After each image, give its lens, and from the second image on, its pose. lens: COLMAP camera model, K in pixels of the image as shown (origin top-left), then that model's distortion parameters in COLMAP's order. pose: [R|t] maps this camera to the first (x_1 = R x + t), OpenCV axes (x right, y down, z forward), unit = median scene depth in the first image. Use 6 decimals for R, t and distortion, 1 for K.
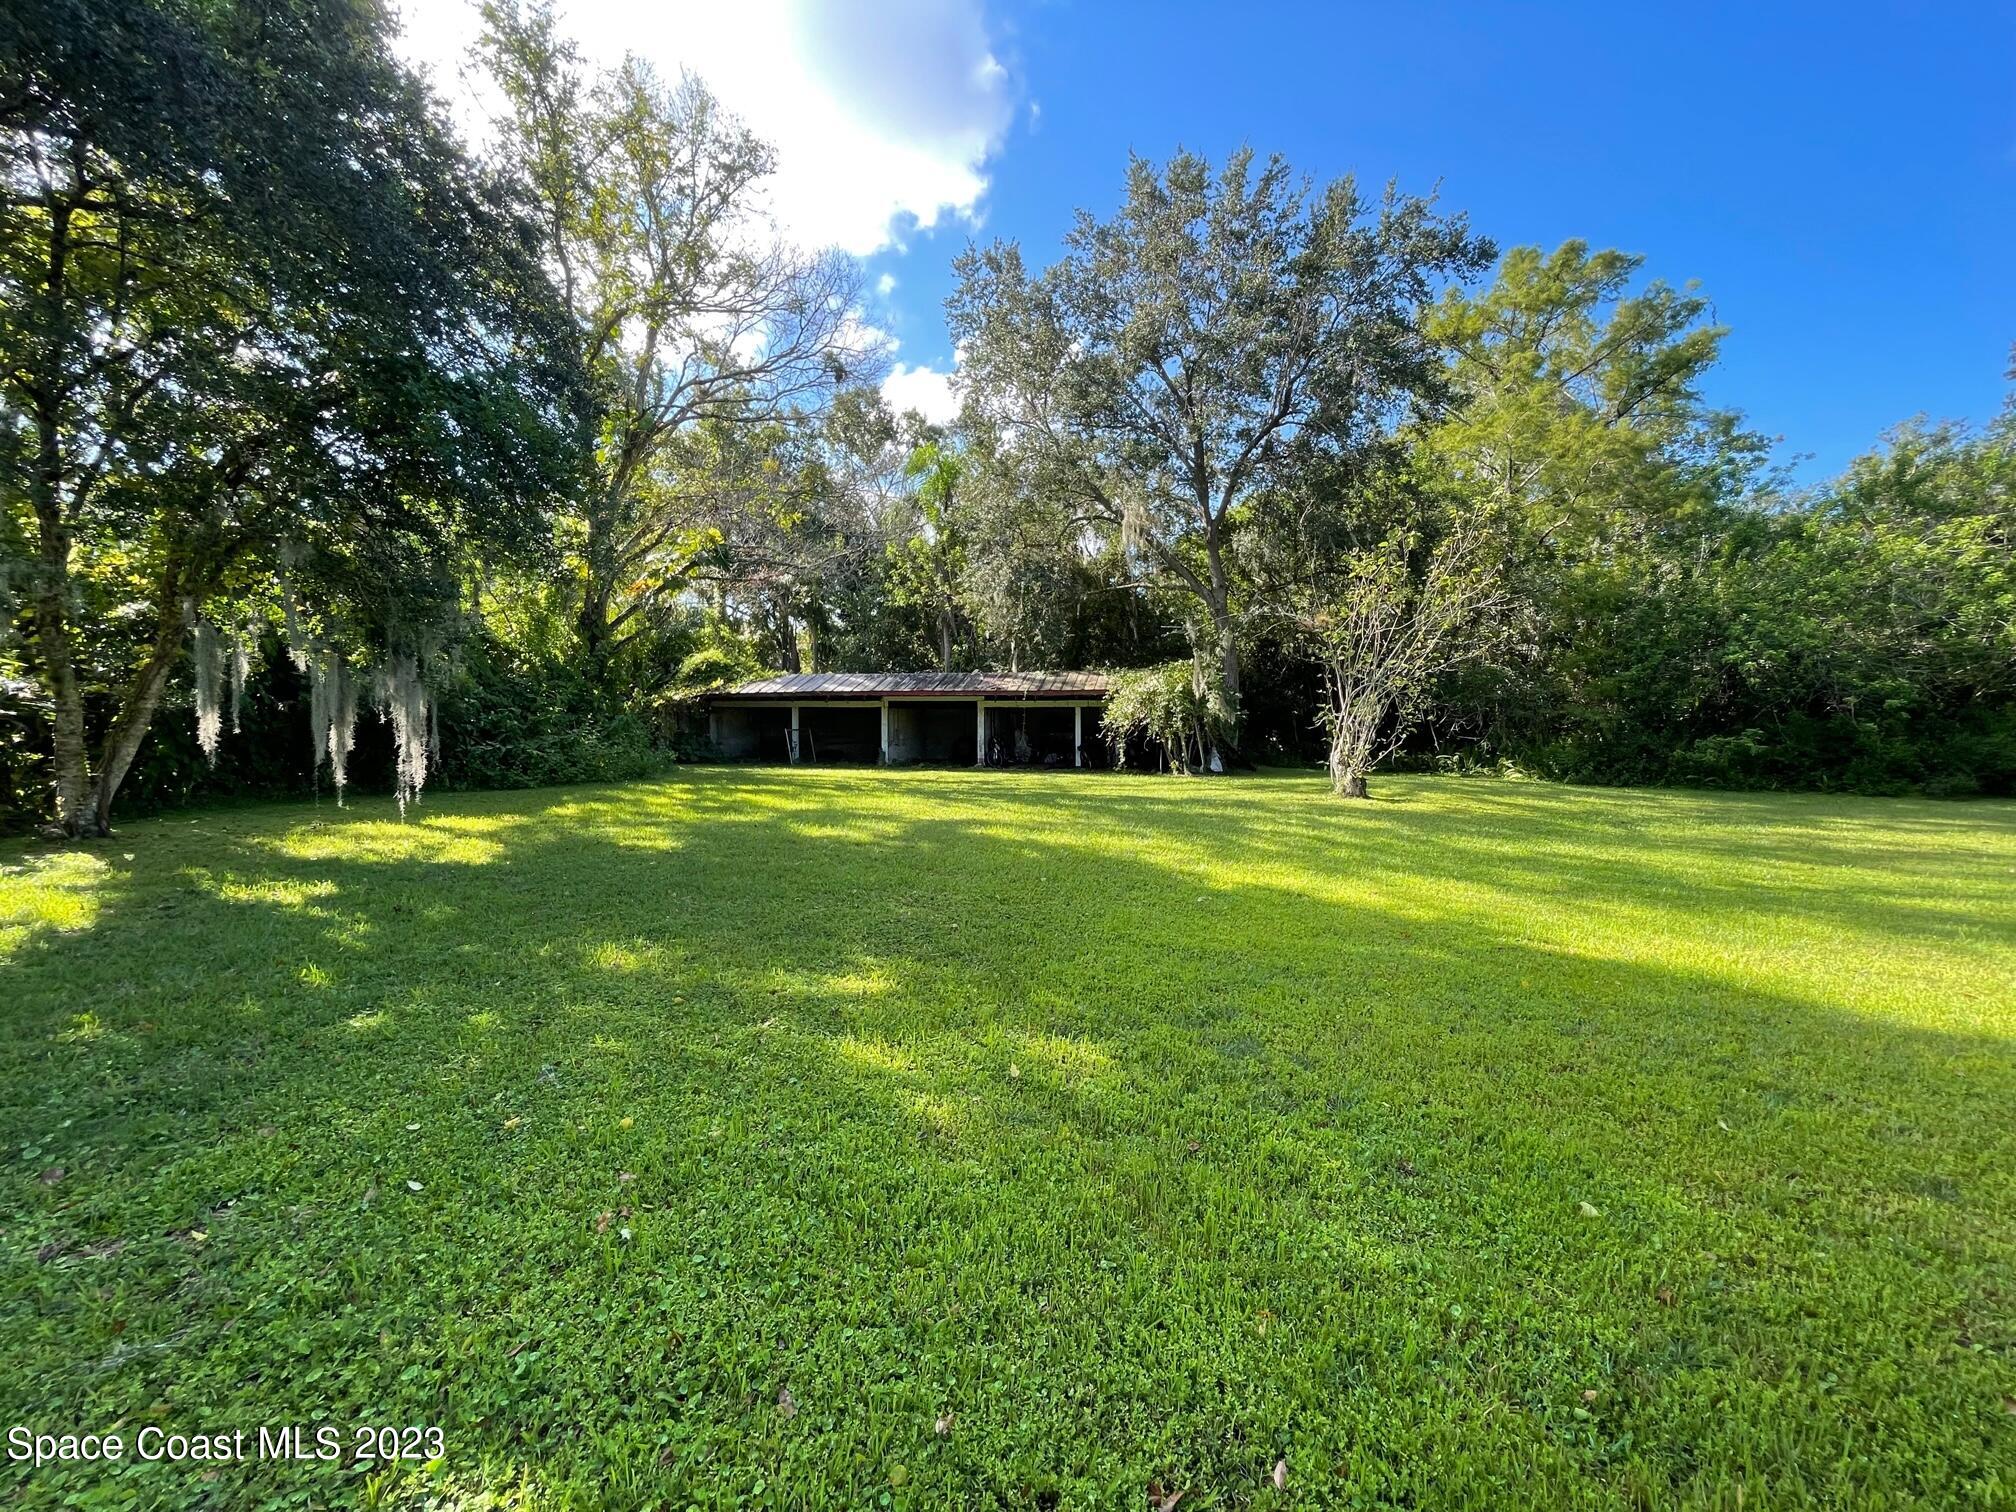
lens RADIAL K [[813.2, 0, 1010.0], [0, 813.2, 755.3], [0, 0, 1]] dist [-0.001760, -0.000062]
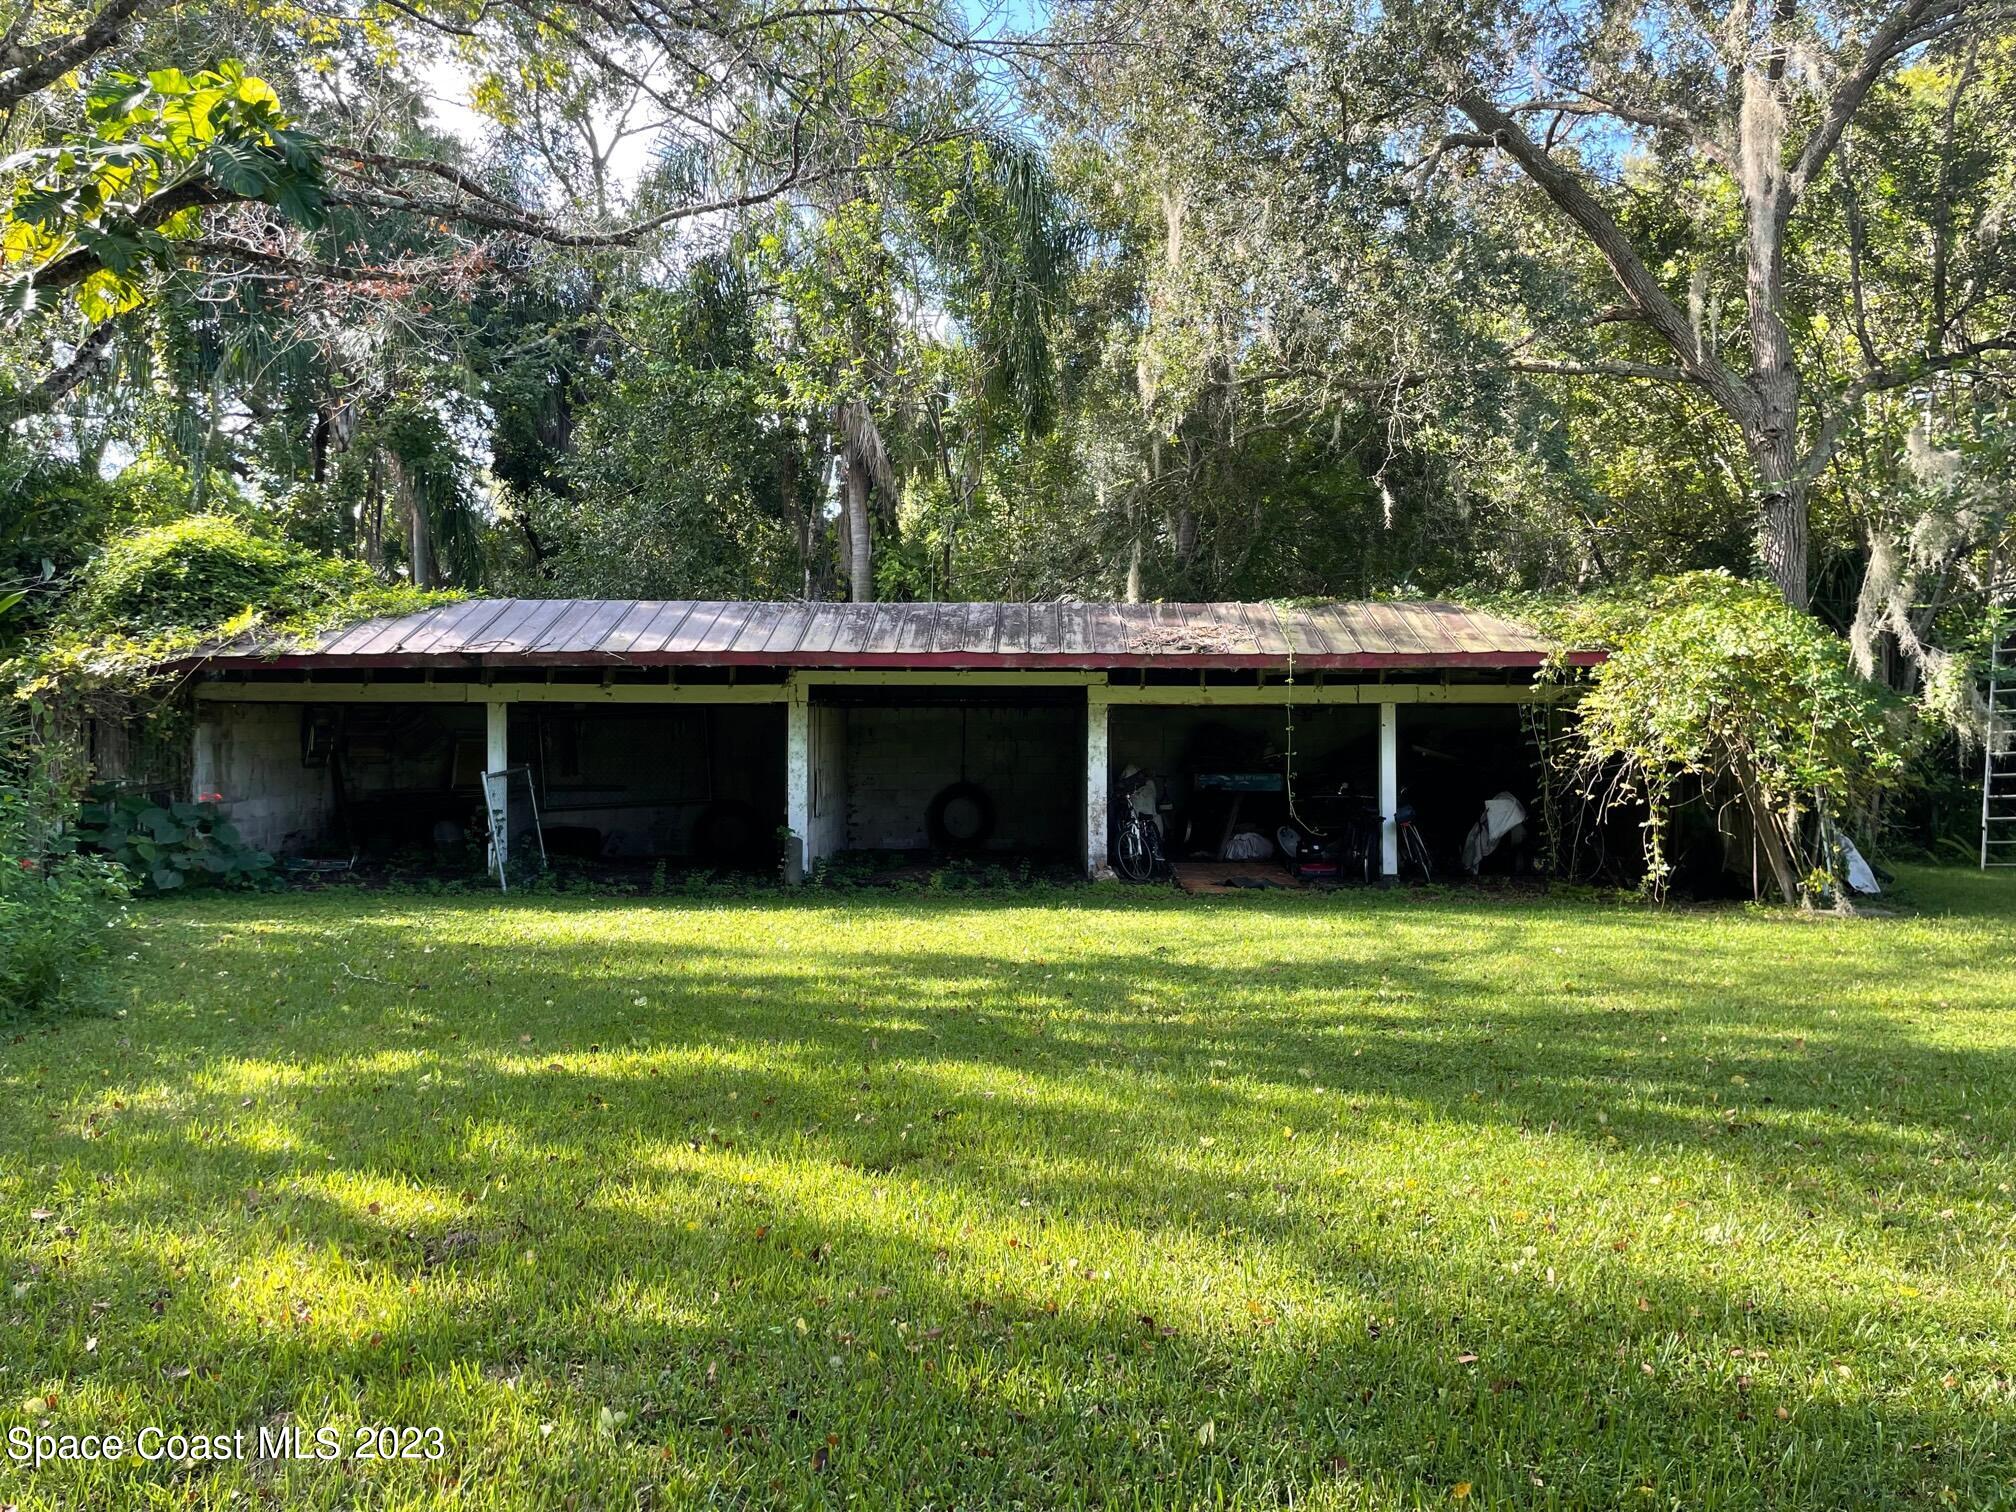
lens RADIAL K [[1537.2, 0, 1006.8], [0, 1537.2, 754.4], [0, 0, 1]] dist [-0.001824, -0.001095]
pose [[0.973743, -0.005432, 0.227587, -0.216436], [0.011254, 0.999642, -0.024290, -0.022979], [-0.227373, 0.026213, 0.973455, 0.387482]]
